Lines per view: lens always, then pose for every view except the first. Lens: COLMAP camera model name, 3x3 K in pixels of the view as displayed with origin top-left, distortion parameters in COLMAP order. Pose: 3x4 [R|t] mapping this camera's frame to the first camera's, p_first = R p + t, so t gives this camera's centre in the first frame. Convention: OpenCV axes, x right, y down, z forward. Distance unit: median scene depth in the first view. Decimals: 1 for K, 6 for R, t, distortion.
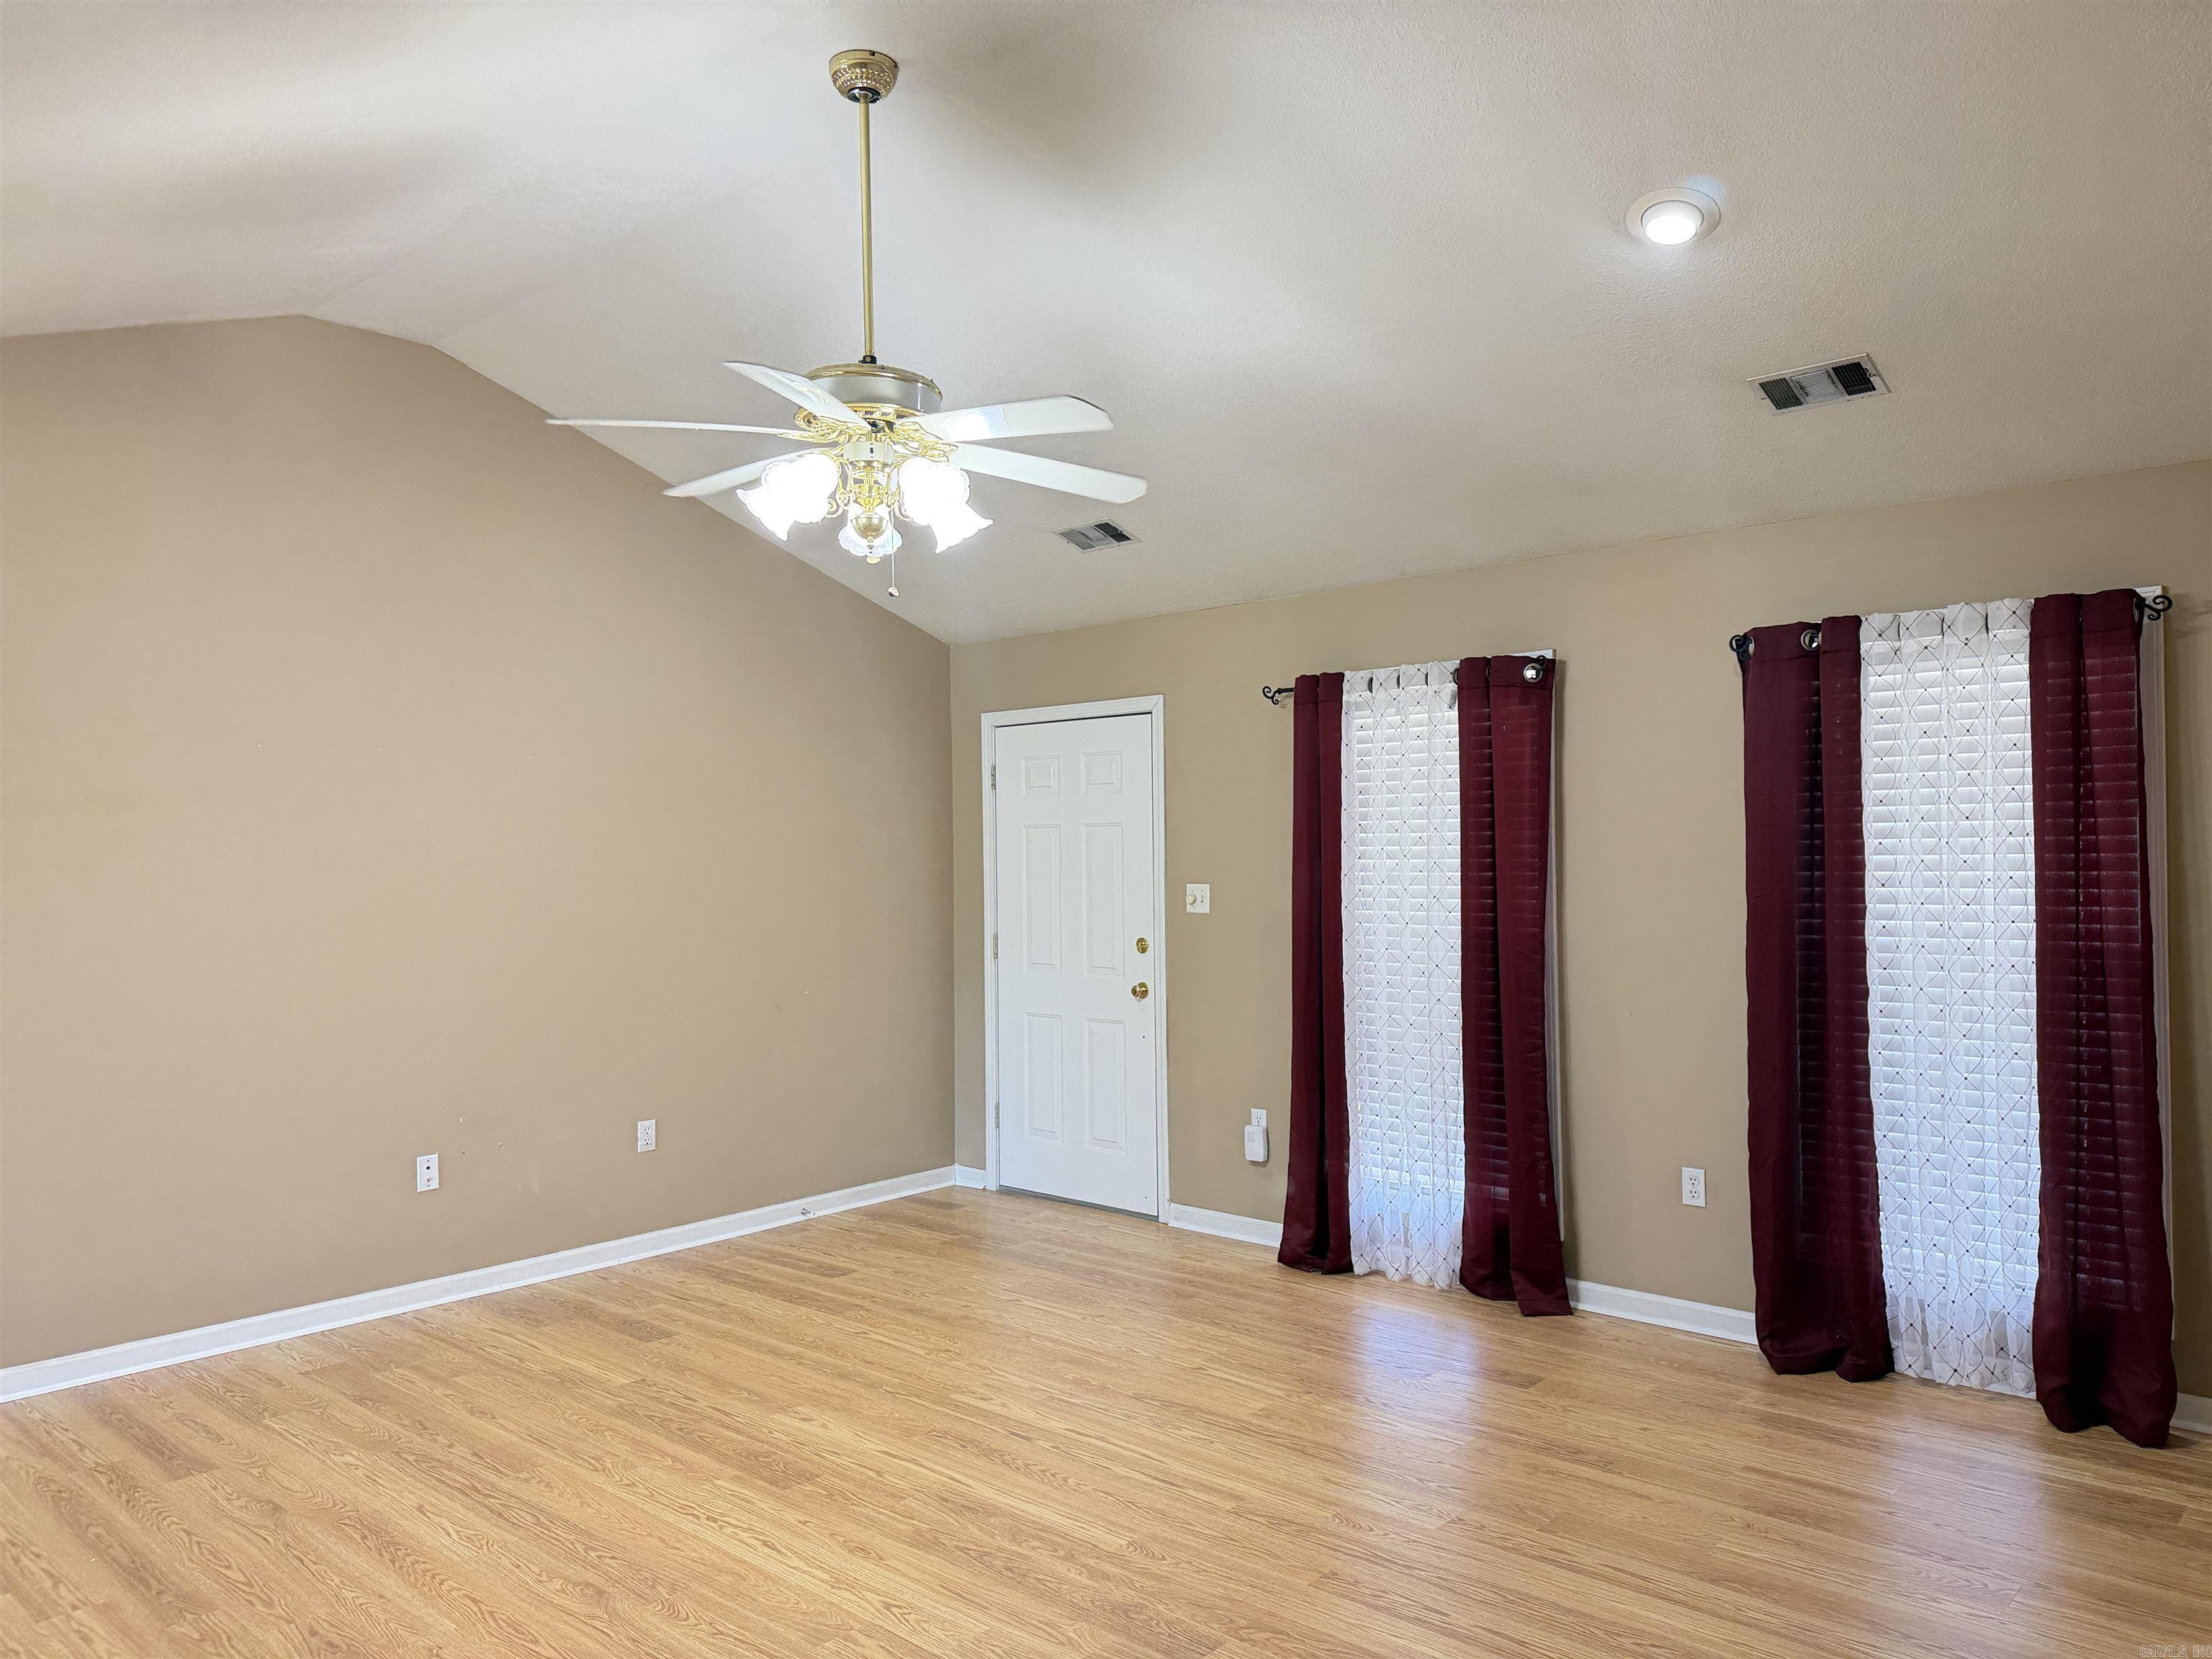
lens RADIAL K [[1538.5, 0, 1106.0], [0, 1538.5, 829.5], [0, 0, 1]] dist [0.080748, -0.079092]
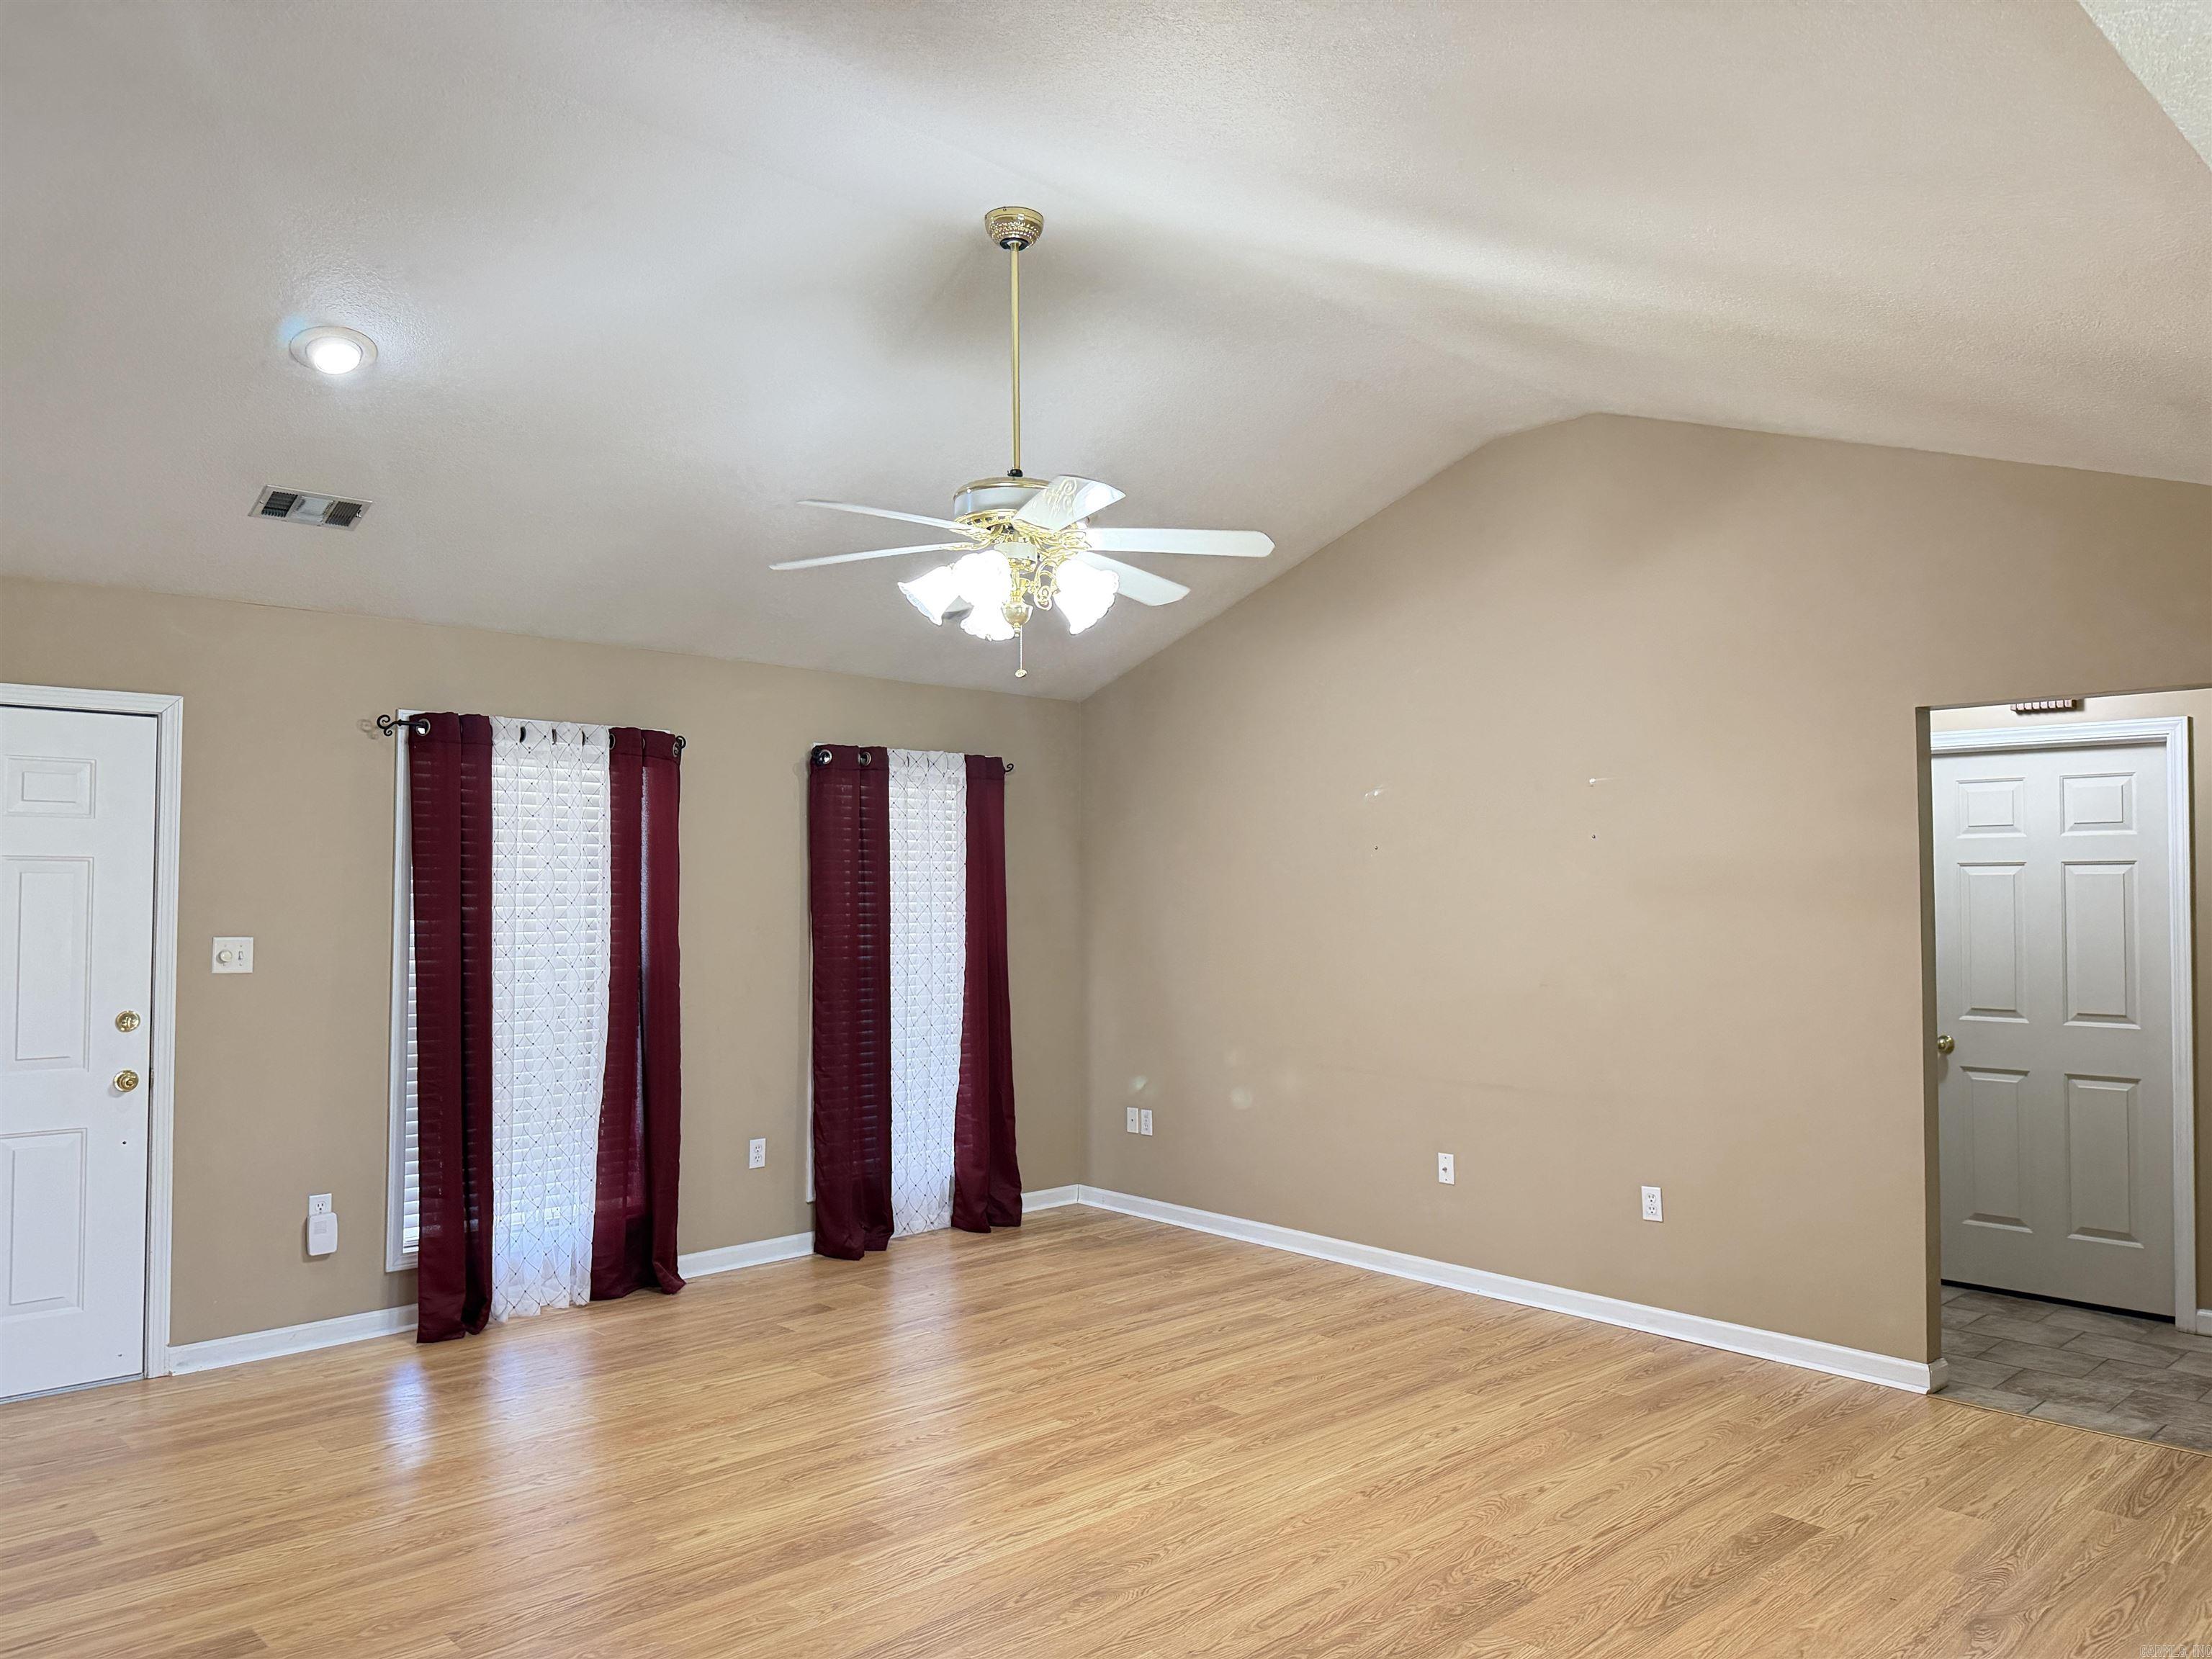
lens RADIAL K [[1540.4, 0, 1073.5], [0, 1540.4, 830.6], [0, 0, 1]] dist [-0.004224, -0.009085]
pose [[0.095863, 0.057182, 0.993751, -0.979683], [-0.008737, 0.998358, -0.056605, 0.029067], [-0.995356, -0.003256, 0.096205, 0.659223]]
